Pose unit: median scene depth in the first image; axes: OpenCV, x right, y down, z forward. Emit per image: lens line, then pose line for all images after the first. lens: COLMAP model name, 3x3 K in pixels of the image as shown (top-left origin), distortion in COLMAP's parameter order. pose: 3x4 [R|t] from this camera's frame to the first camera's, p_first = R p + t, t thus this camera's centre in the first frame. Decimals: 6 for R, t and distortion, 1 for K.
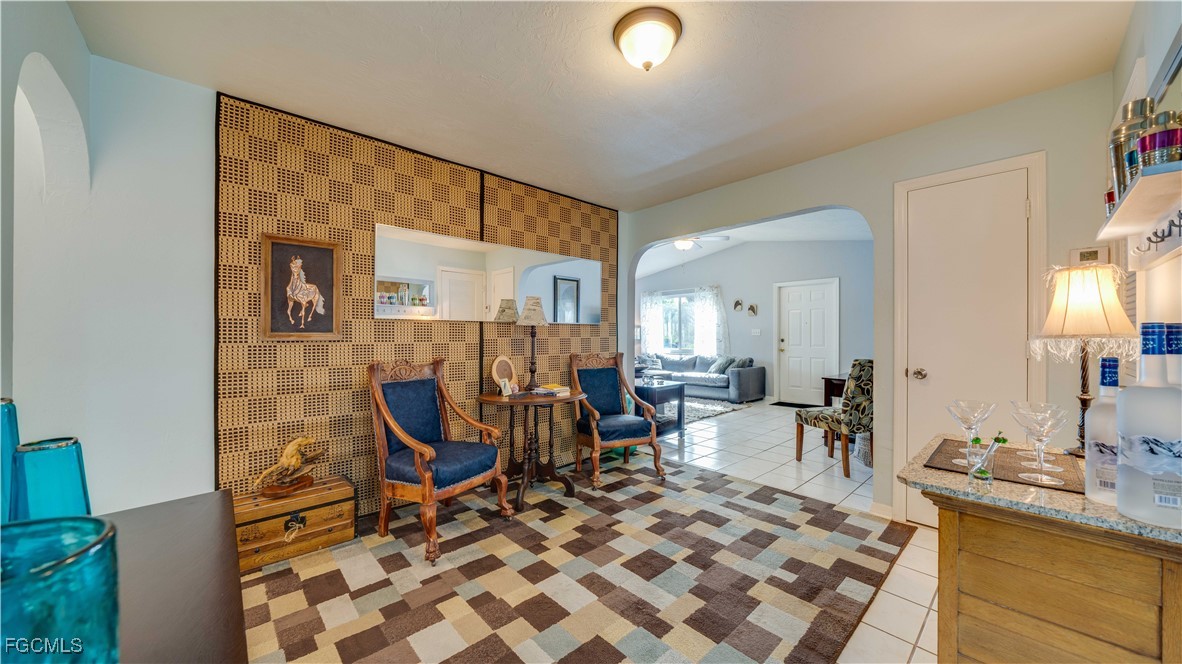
lens RADIAL K [[417.5, 0, 596.6], [0, 417.5, 333.8], [0, 0, 1]] dist [-0.010139, 0.000133]
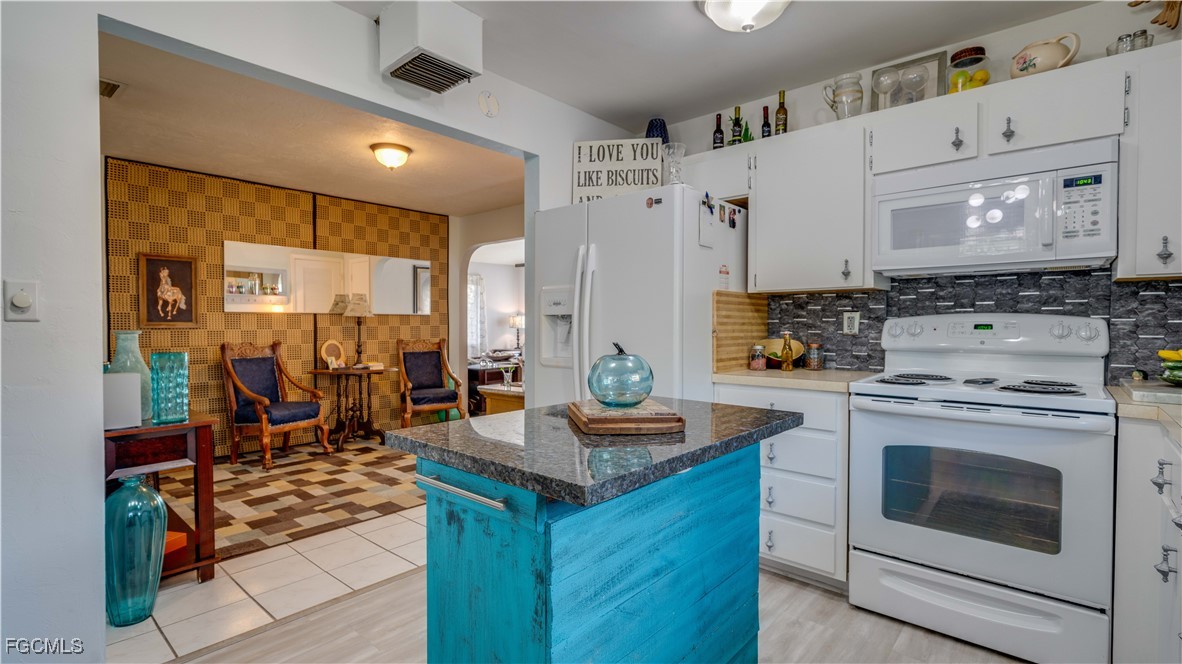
lens RADIAL K [[541.1, 0, 590.6], [0, 541.1, 333.3], [0, 0, 1]] dist [-0.000378, 0.000591]
pose [[0.994019, -0.004173, 0.109123, 0.428895], [0.002035, 0.999804, 0.019692, 0.000807], [-0.109184, -0.019352, 0.993833, -0.826054]]
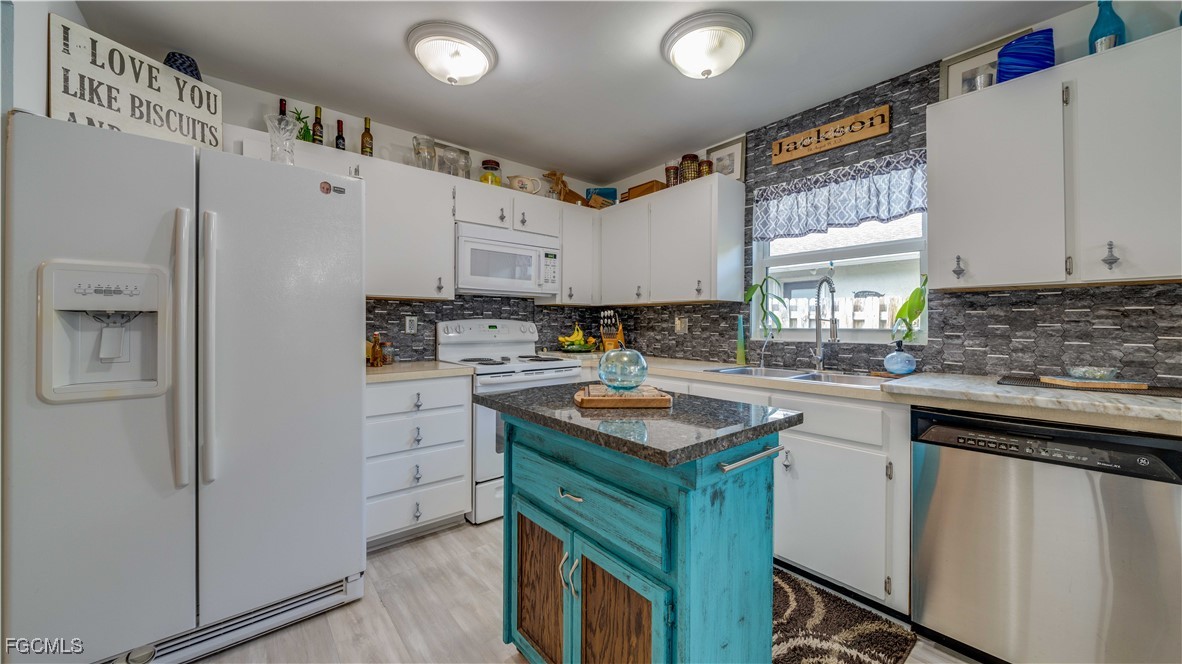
lens RADIAL K [[417.5, 0, 597.2], [0, 417.5, 323.9], [0, 0, 1]] dist [-0.010139, 0.000133]
pose [[0.036706, 0.000521, 0.999326, -1.503577], [-0.003129, 0.999995, -0.000406, -0.005402], [-0.999321, -0.003112, 0.036708, 1.481910]]
